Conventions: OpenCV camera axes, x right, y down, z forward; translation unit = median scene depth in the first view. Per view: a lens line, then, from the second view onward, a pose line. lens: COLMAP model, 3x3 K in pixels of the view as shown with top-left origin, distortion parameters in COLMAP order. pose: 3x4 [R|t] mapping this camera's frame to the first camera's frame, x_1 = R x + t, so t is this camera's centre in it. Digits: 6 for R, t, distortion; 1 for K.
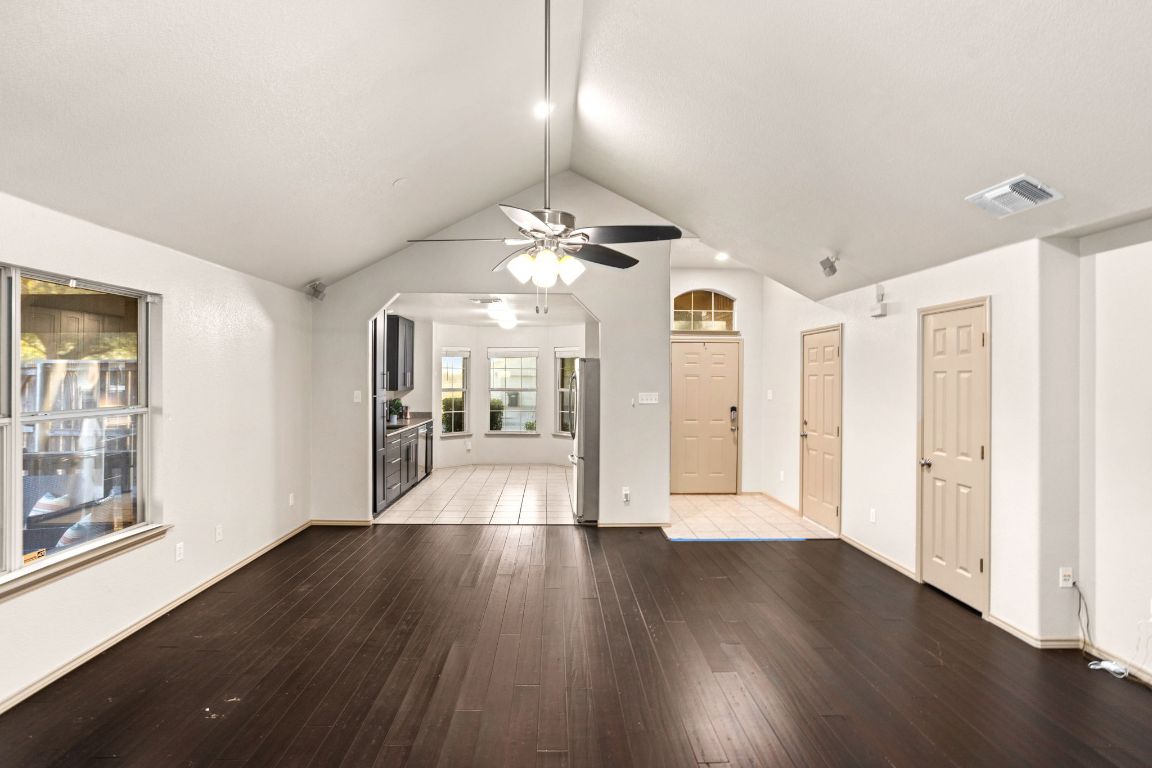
lens RADIAL K [[569.9, 0, 558.2], [0, 569.9, 376.5], [0, 0, 1]] dist [-0.021491, 0.008407]
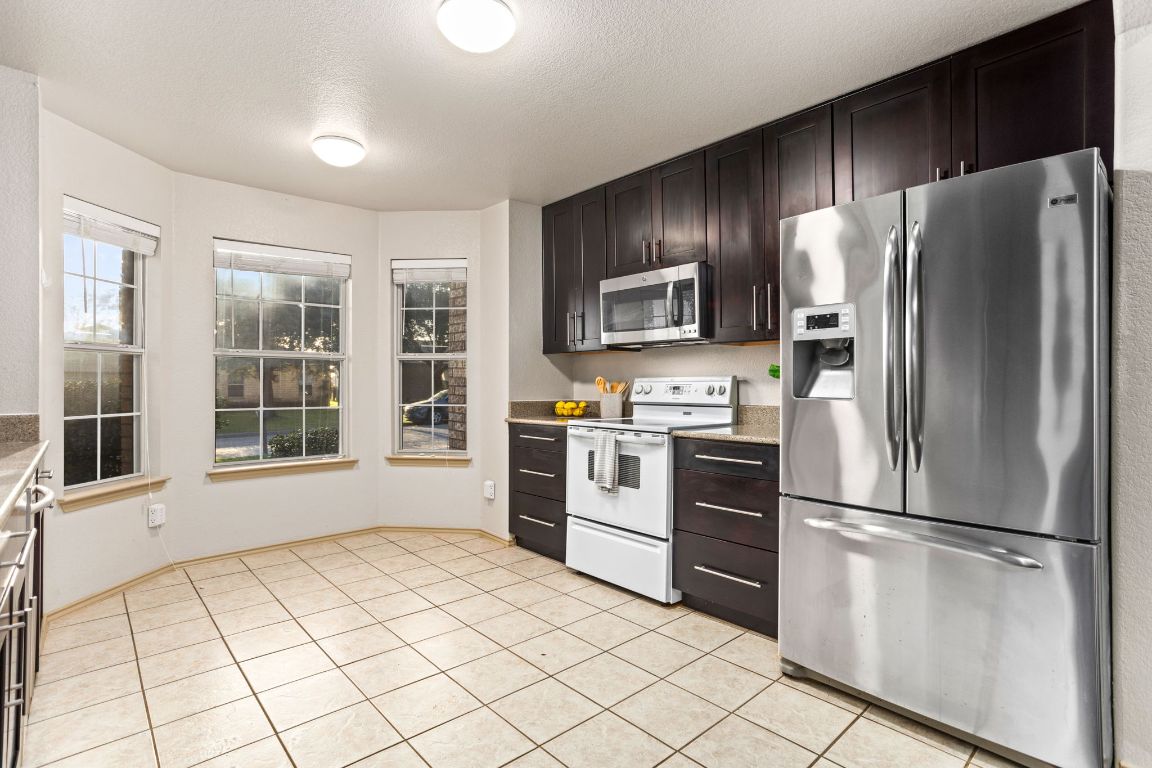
lens RADIAL K [[569.9, 0, 578.9], [0, 569.9, 385.7], [0, 0, 1]] dist [-0.021491, 0.008407]
pose [[0.751946, -0.010418, 0.659143, -0.218510], [0.004041, 0.999929, 0.011194, 0.049945], [-0.659213, -0.005754, 0.751935, 0.685490]]
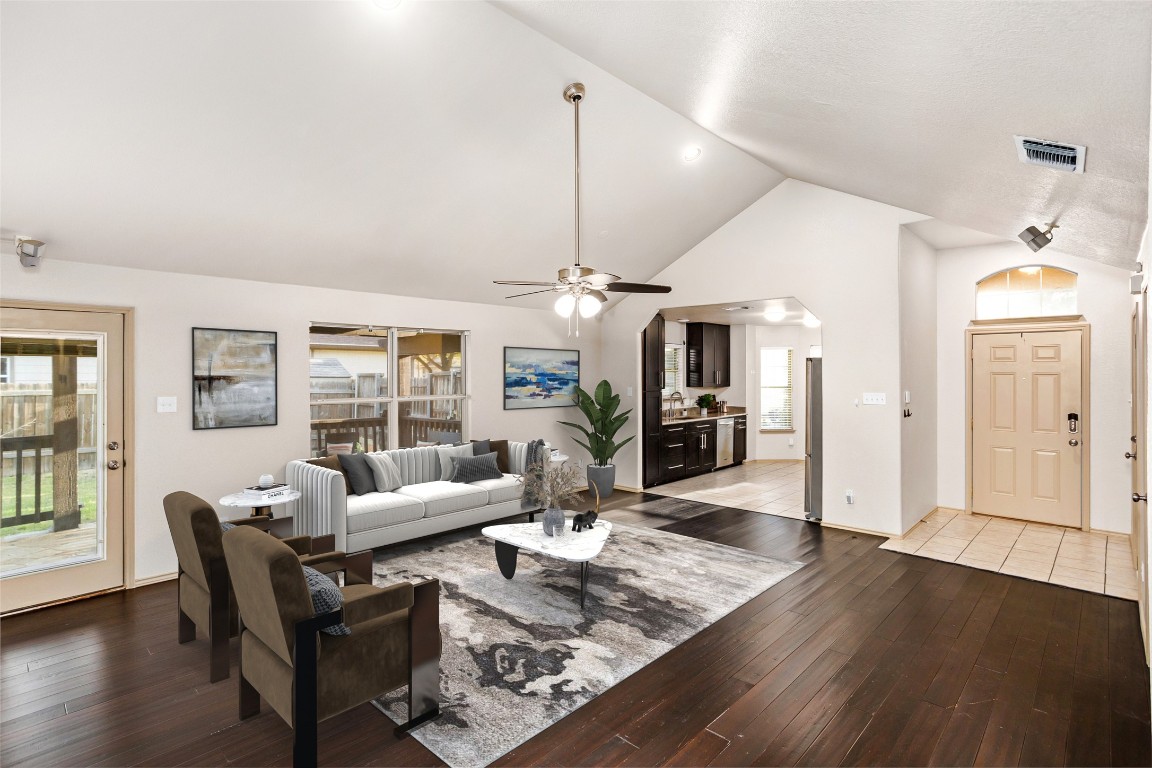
lens RADIAL K [[569.9, 0, 560.7], [0, 569.9, 366.1], [0, 0, 1]] dist [-0.021491, 0.008407]
pose [[0.705723, -0.013185, -0.708365, 0.321613], [0.006683, 0.999906, -0.011952, -0.005641], [0.708456, 0.003701, 0.705745, -0.018324]]
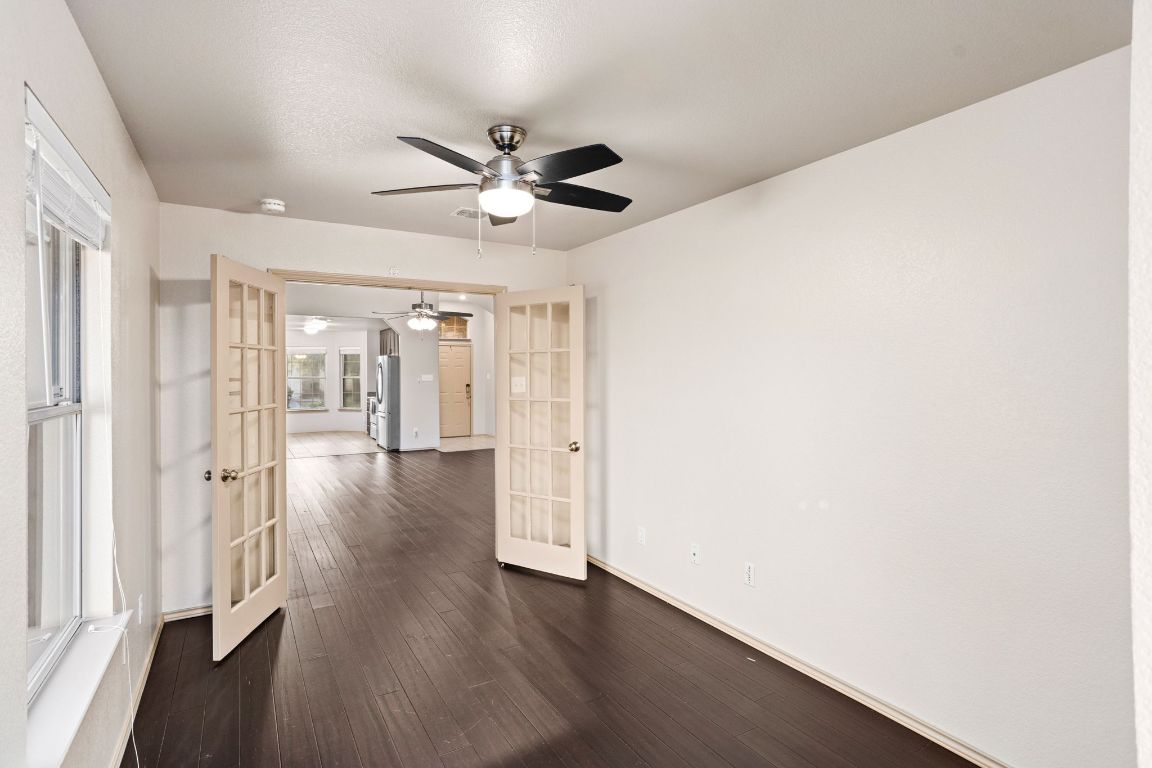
lens RADIAL K [[569.9, 0, 569.1], [0, 569.9, 377.3], [0, 0, 1]] dist [-0.021491, 0.008407]
pose [[0.867171, -0.013463, 0.497828, -0.247743], [0.007709, 0.999878, 0.013612, 0.011129], [-0.497950, -0.007966, 0.867169, -0.559350]]
